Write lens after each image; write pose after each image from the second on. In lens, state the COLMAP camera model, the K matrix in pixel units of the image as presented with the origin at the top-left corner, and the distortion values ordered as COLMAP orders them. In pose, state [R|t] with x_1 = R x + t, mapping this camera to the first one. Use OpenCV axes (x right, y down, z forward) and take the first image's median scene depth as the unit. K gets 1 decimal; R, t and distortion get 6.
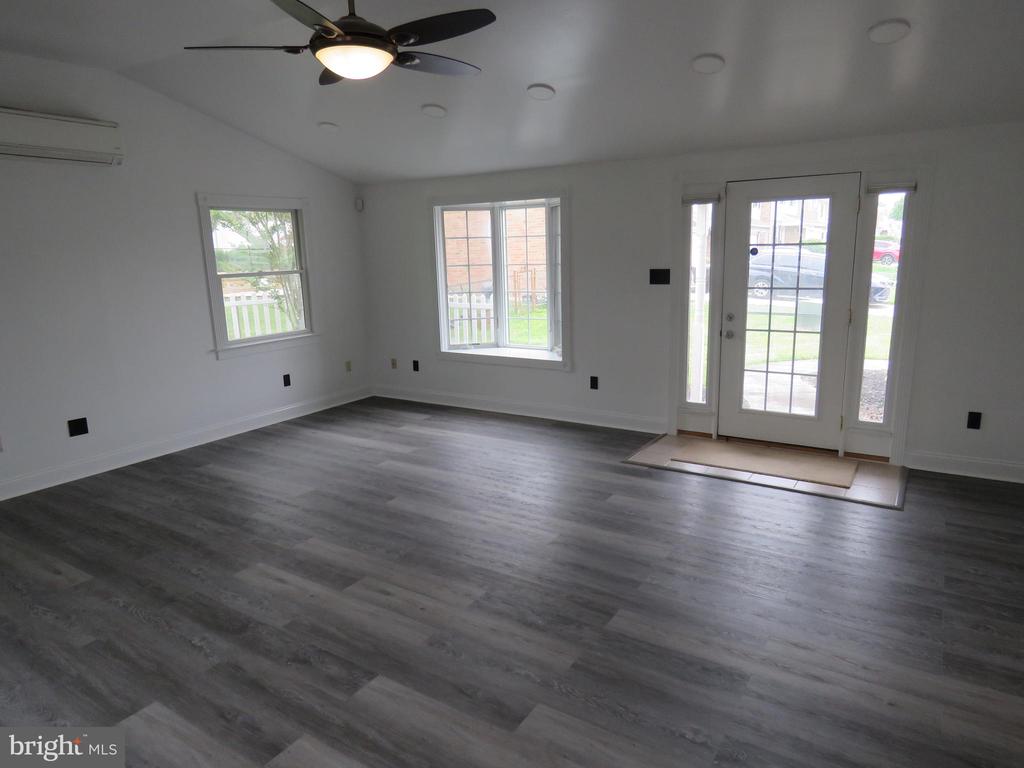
lens RADIAL K [[657.1, 0, 508.0], [0, 657.1, 384.6], [0, 0, 1]] dist [-0.007189, 0.003963]
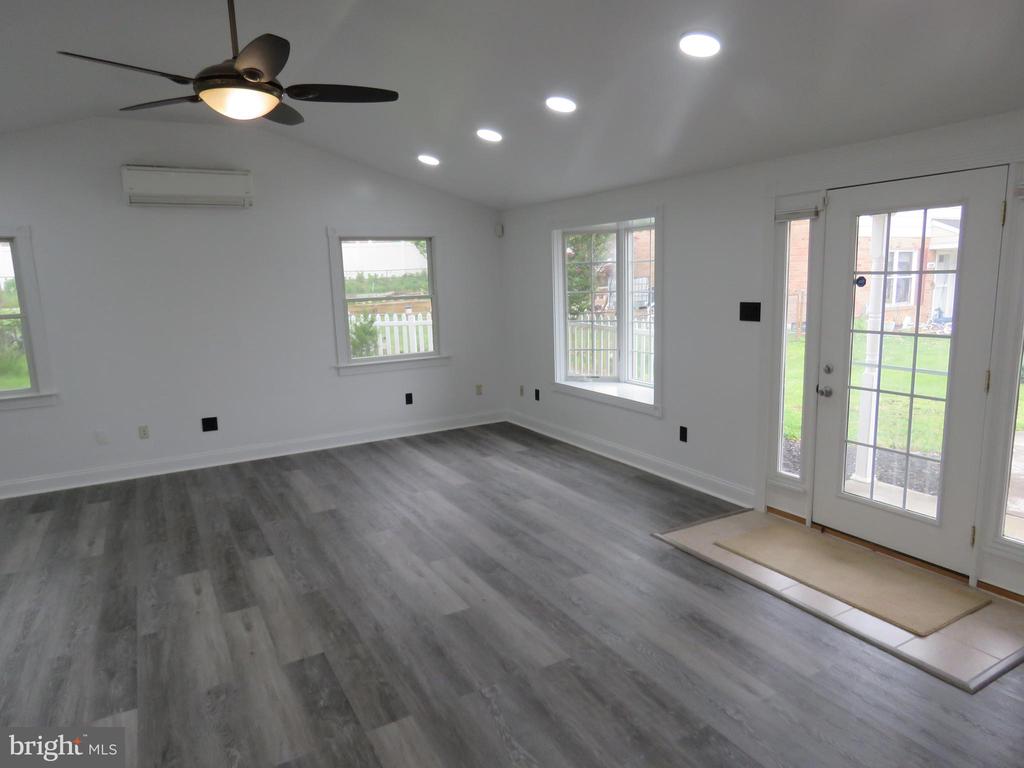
lens RADIAL K [[657.1, 0, 511.0], [0, 657.1, 383.6], [0, 0, 1]] dist [-0.007189, 0.003963]
pose [[0.886346, 0.075813, -0.456774, 0.368671], [-0.088554, 0.996050, -0.006516, -0.049341], [0.454476, 0.046225, 0.889559, 0.172543]]
